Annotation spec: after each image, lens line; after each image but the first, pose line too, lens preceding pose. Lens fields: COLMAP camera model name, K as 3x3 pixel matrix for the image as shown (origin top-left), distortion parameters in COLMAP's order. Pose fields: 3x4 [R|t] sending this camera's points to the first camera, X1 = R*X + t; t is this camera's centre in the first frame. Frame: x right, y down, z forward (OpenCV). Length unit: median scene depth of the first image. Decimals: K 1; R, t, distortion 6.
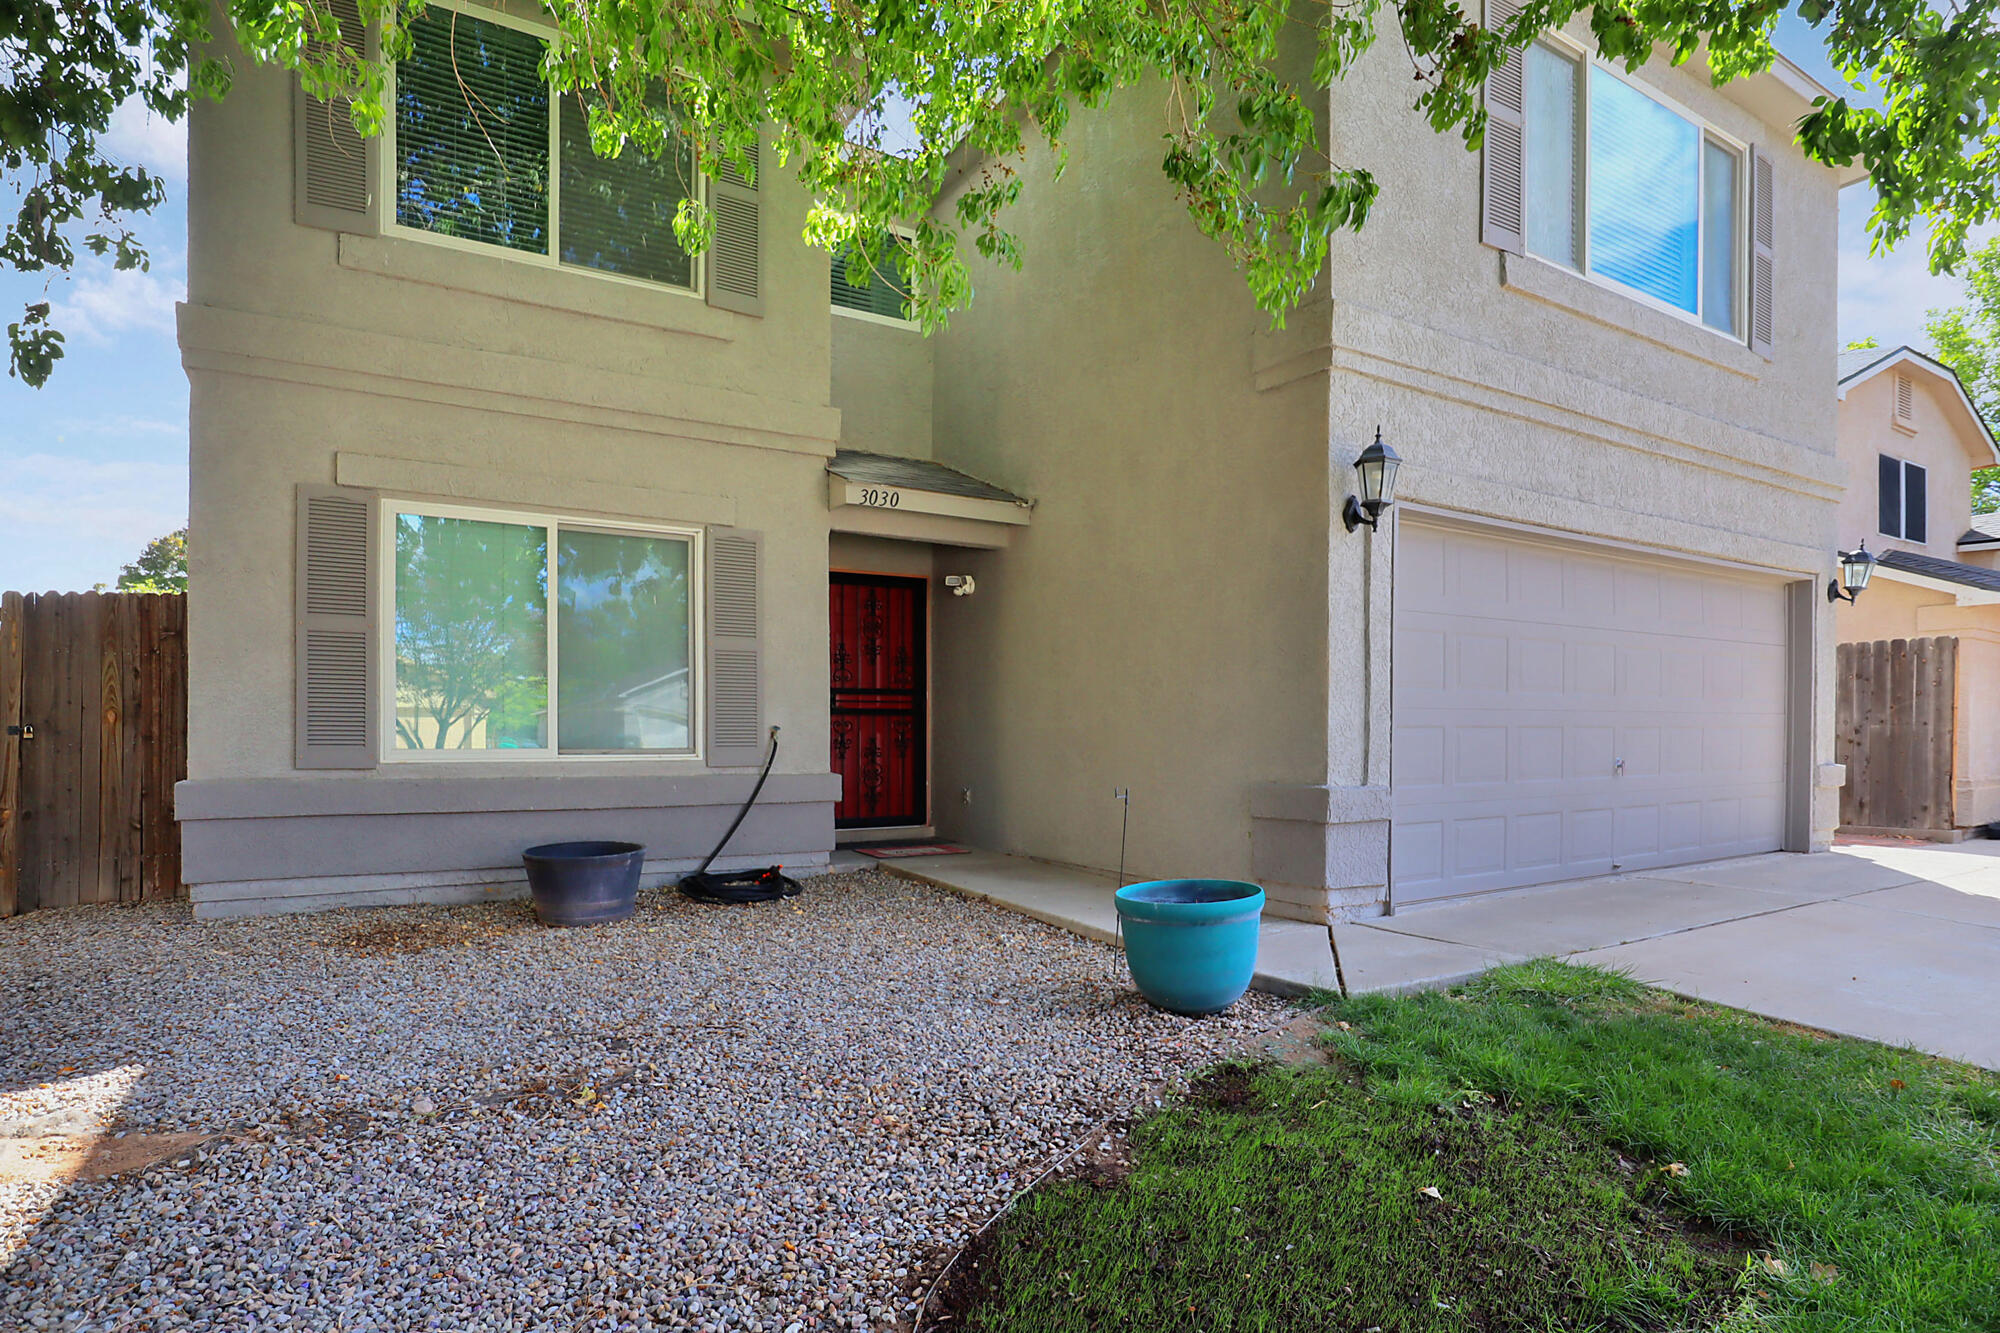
lens RADIAL K [[1026.2, 0, 986.0], [0, 1026.2, 735.0], [0, 0, 1]] dist [-0.037752, 0.008451]
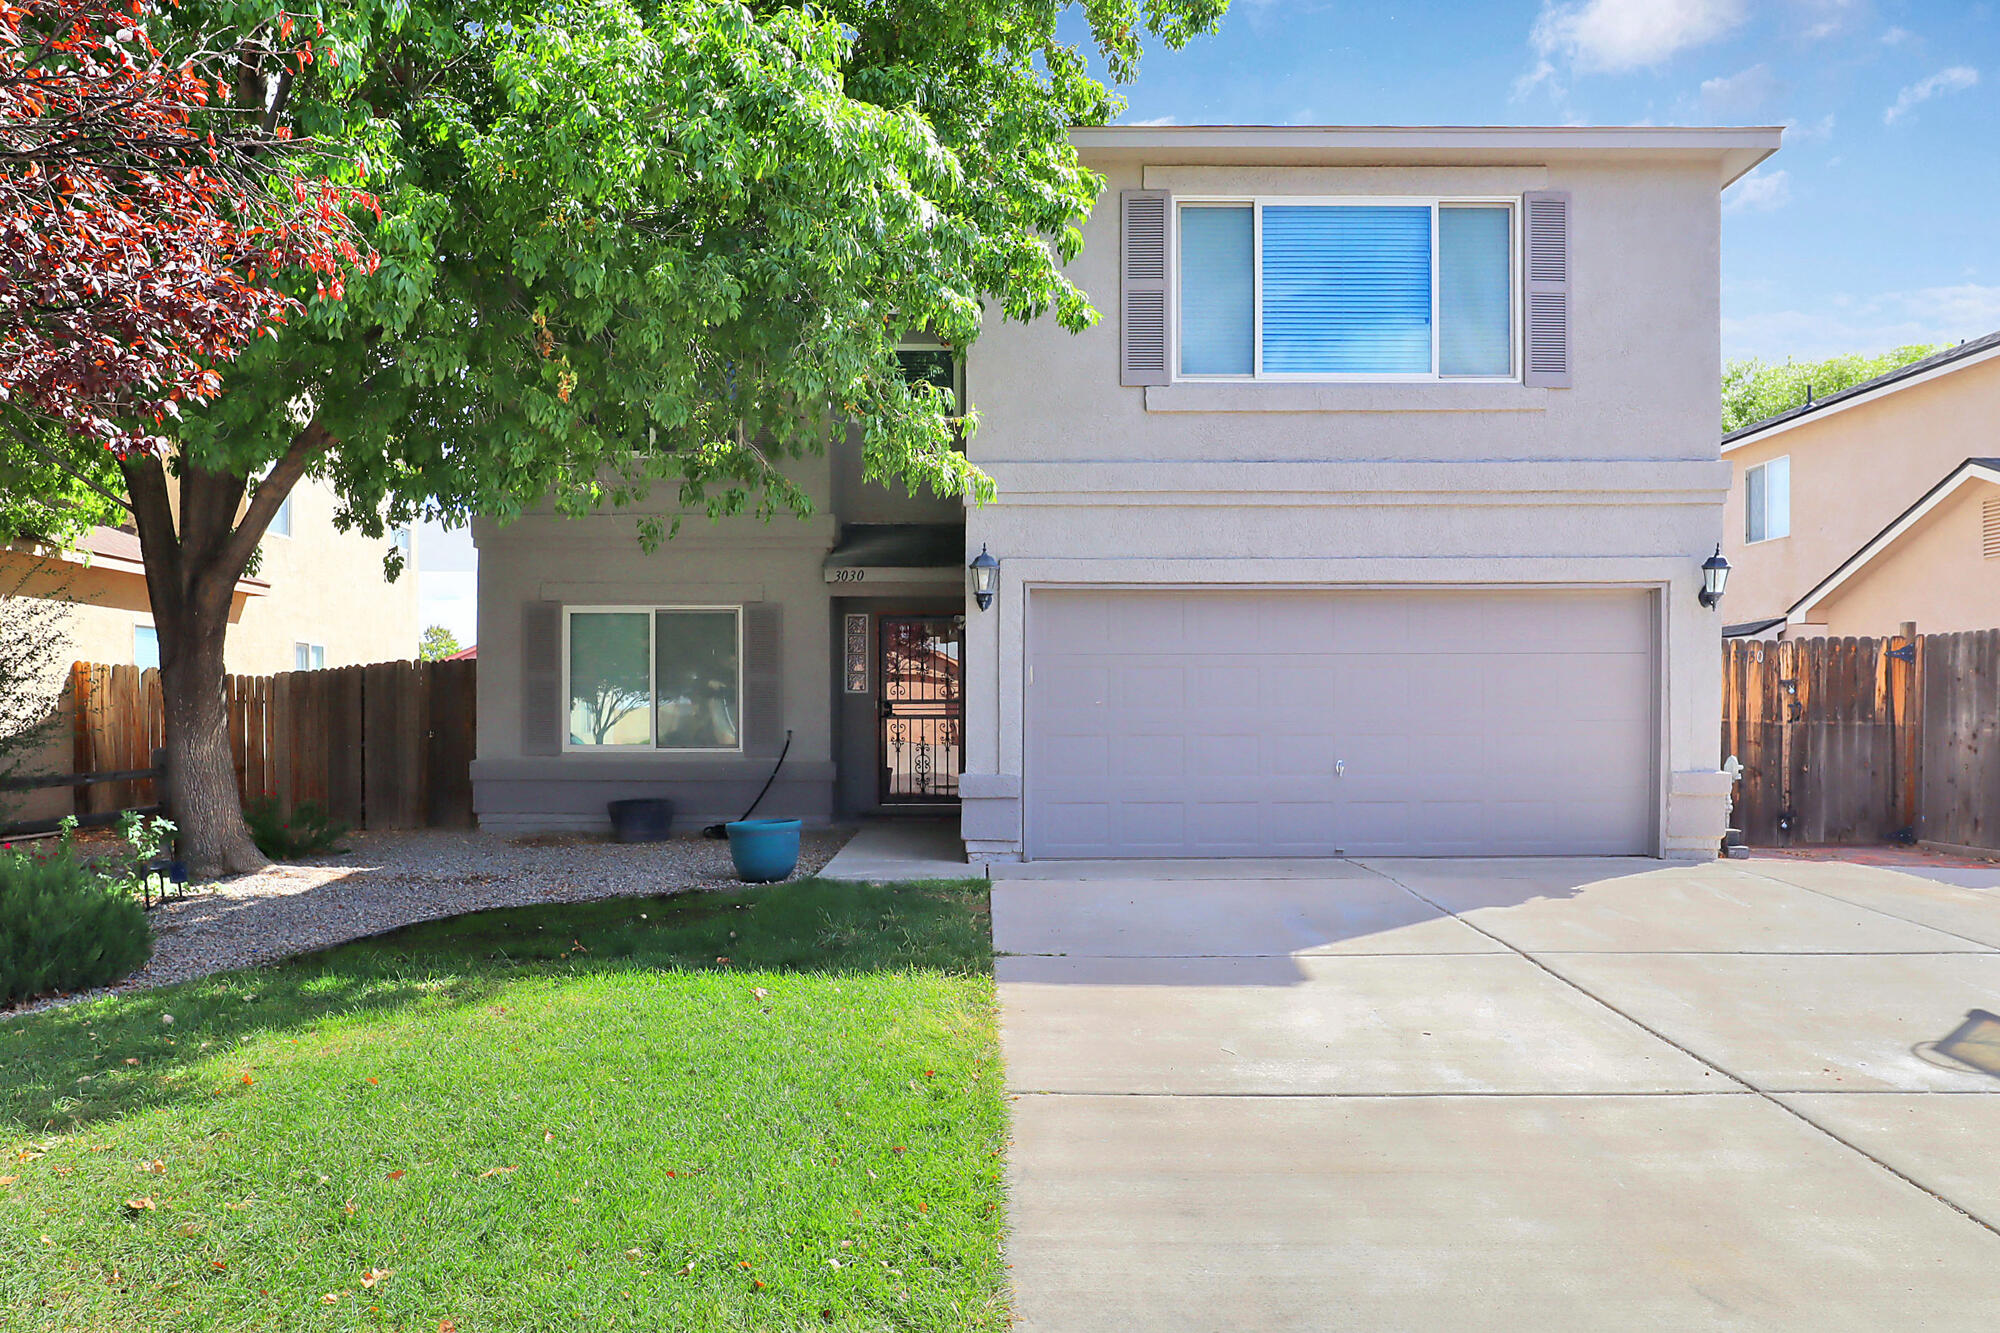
lens RADIAL K [[1349.8, 0, 1005.8], [0, 1349.8, 705.9], [0, 0, 1]] dist [-0.010016, -0.005467]
pose [[0.865893, -0.005137, -0.500203, 1.245875], [-0.000241, 0.999943, -0.010686, -0.027974], [0.500229, 0.009373, 0.865842, -0.663891]]
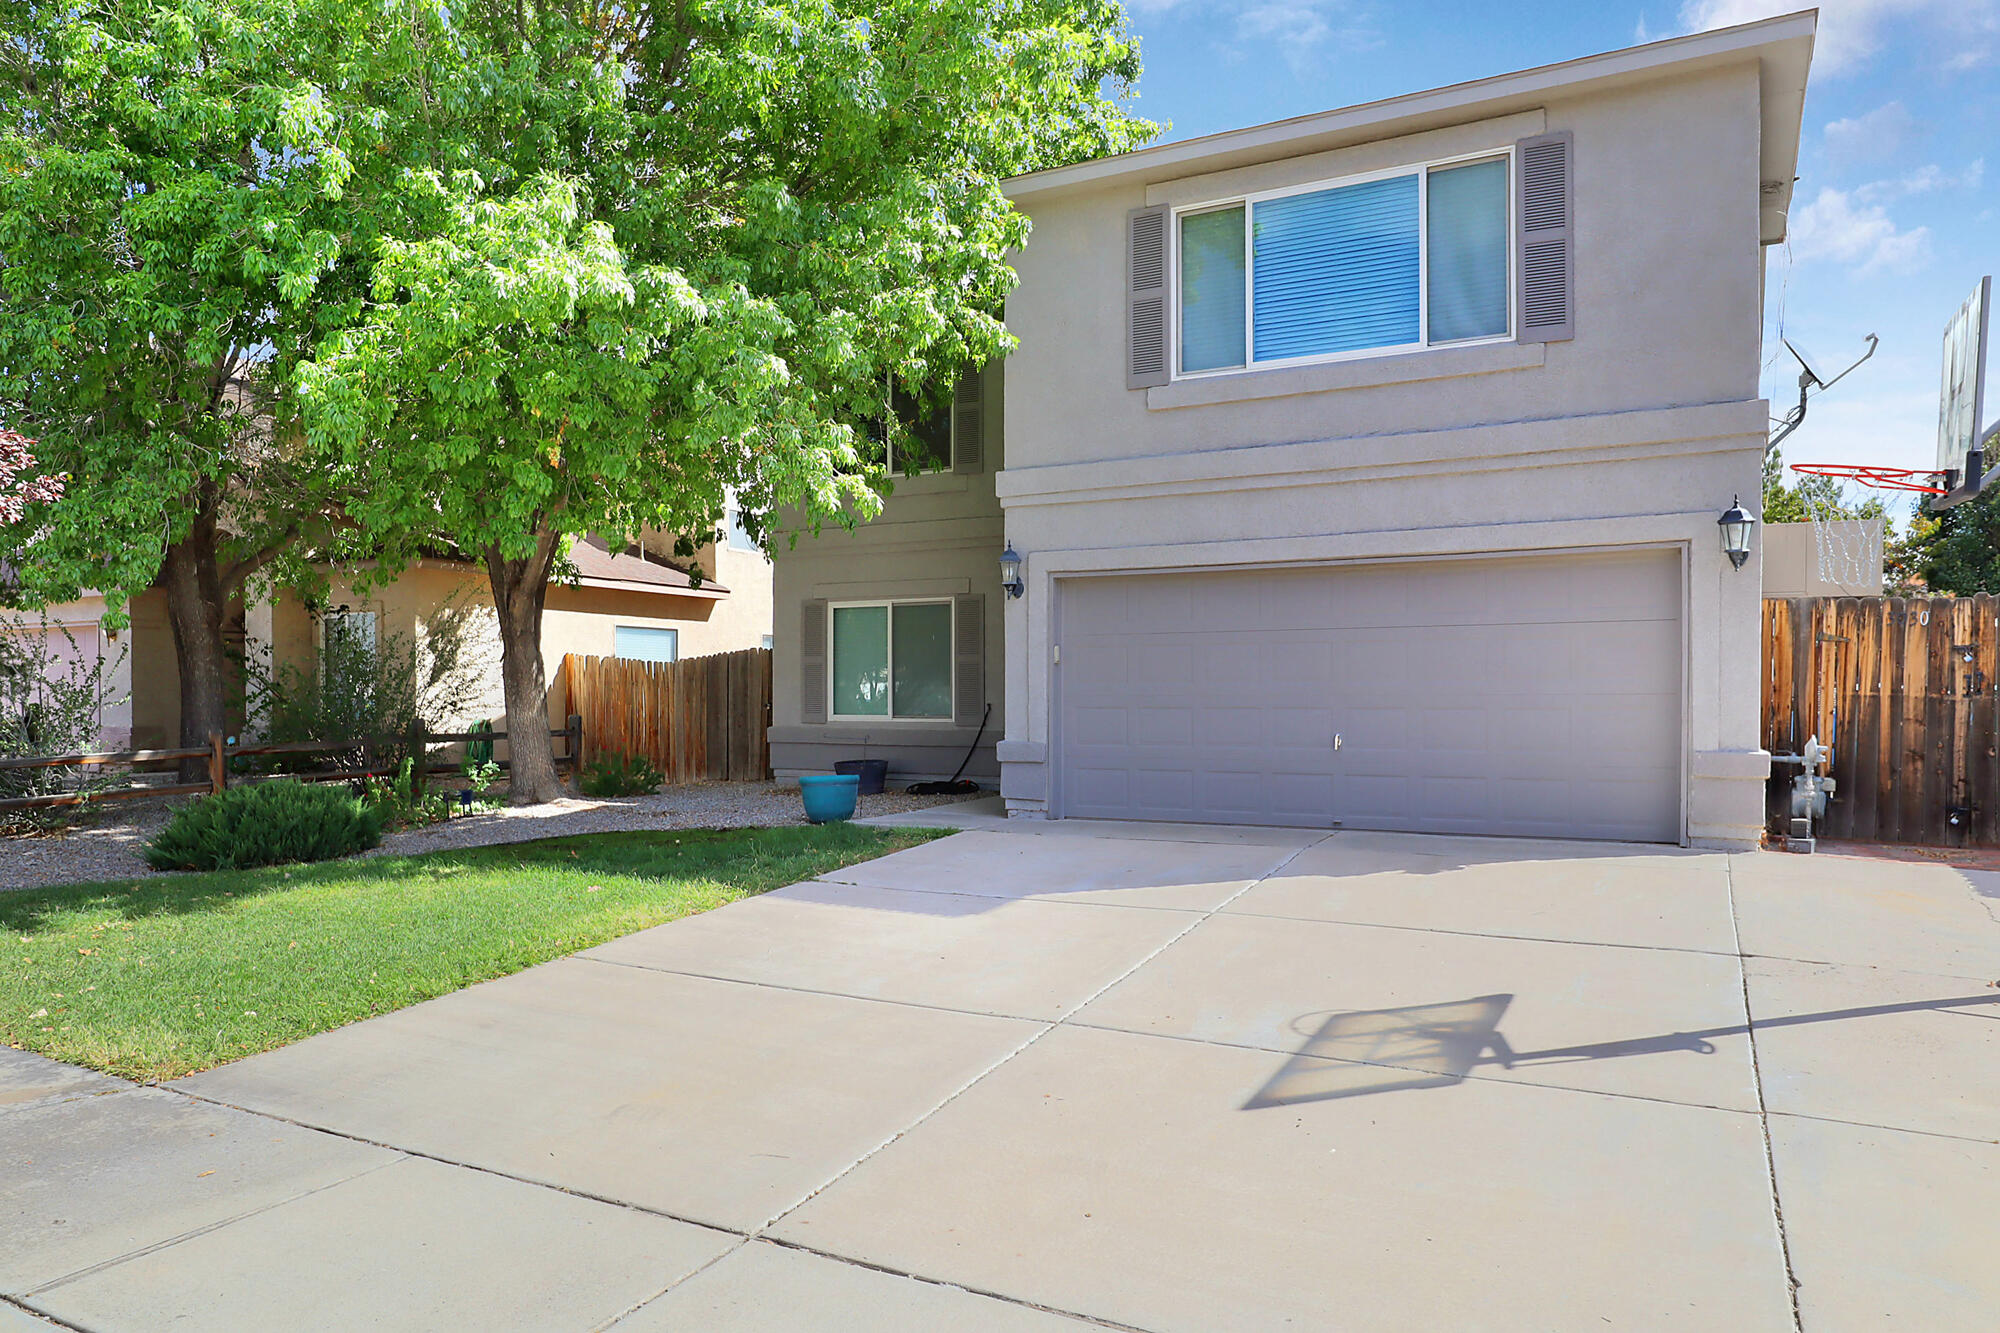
lens RADIAL K [[1349.8, 0, 1002.3], [0, 1349.8, 677.1], [0, 0, 1]] dist [-0.010016, -0.005467]
pose [[0.517858, -0.012011, -0.855382, 2.075029], [-0.000161, 0.999900, -0.014138, -0.025427], [0.855467, 0.007460, 0.517804, -0.207203]]
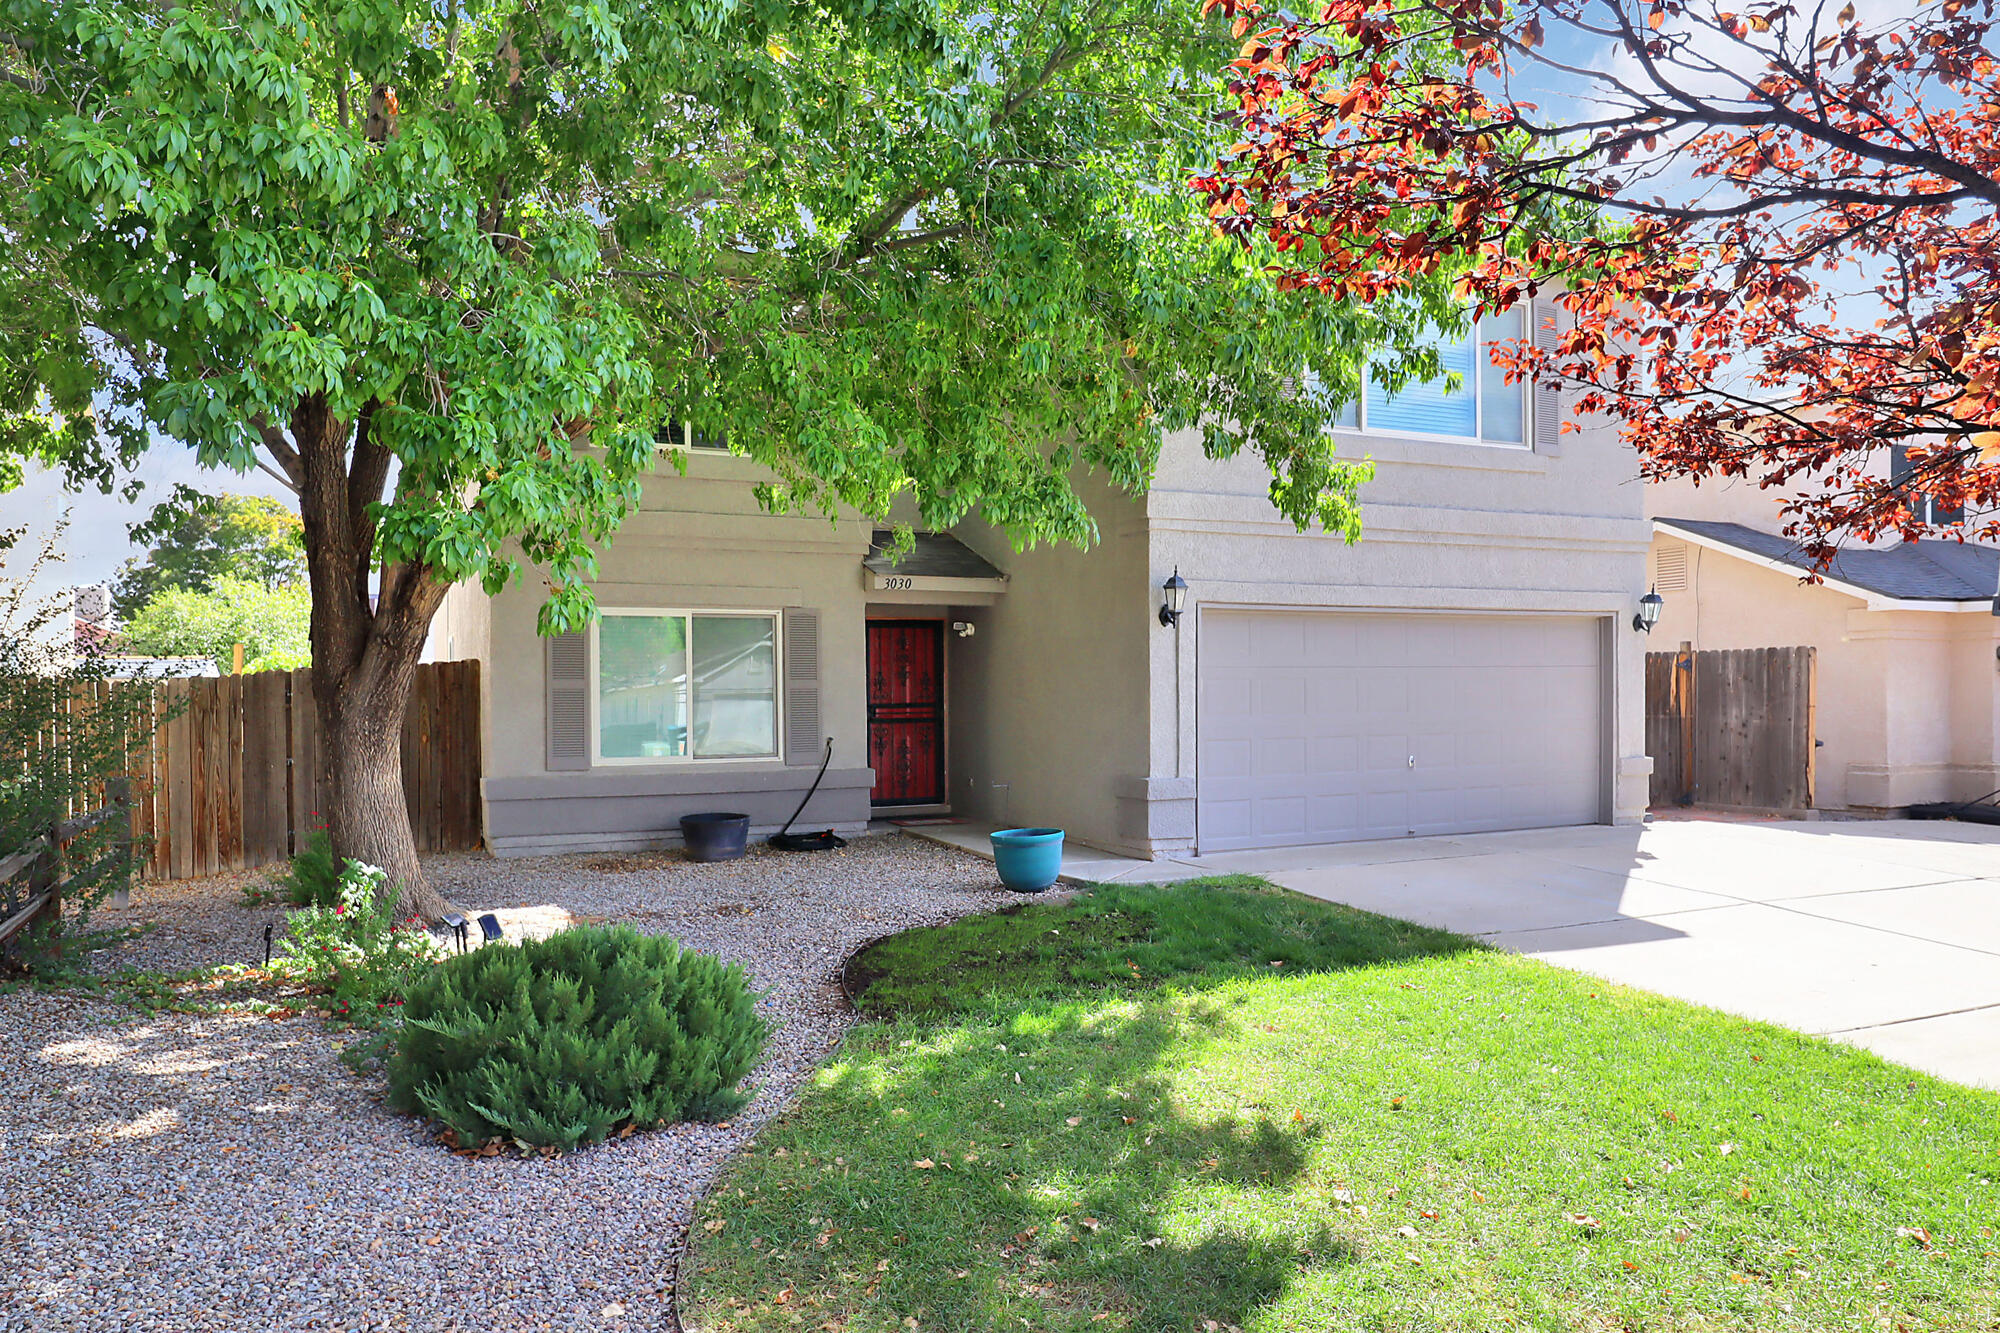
lens RADIAL K [[1349.8, 0, 1008.5], [0, 1349.8, 684.1], [0, 0, 1]] dist [-0.010016, -0.005467]
pose [[0.996156, -0.009635, -0.087060, 0.260357], [0.008844, 0.999916, -0.009470, -0.075395], [0.087144, 0.008664, 0.996158, -1.082771]]
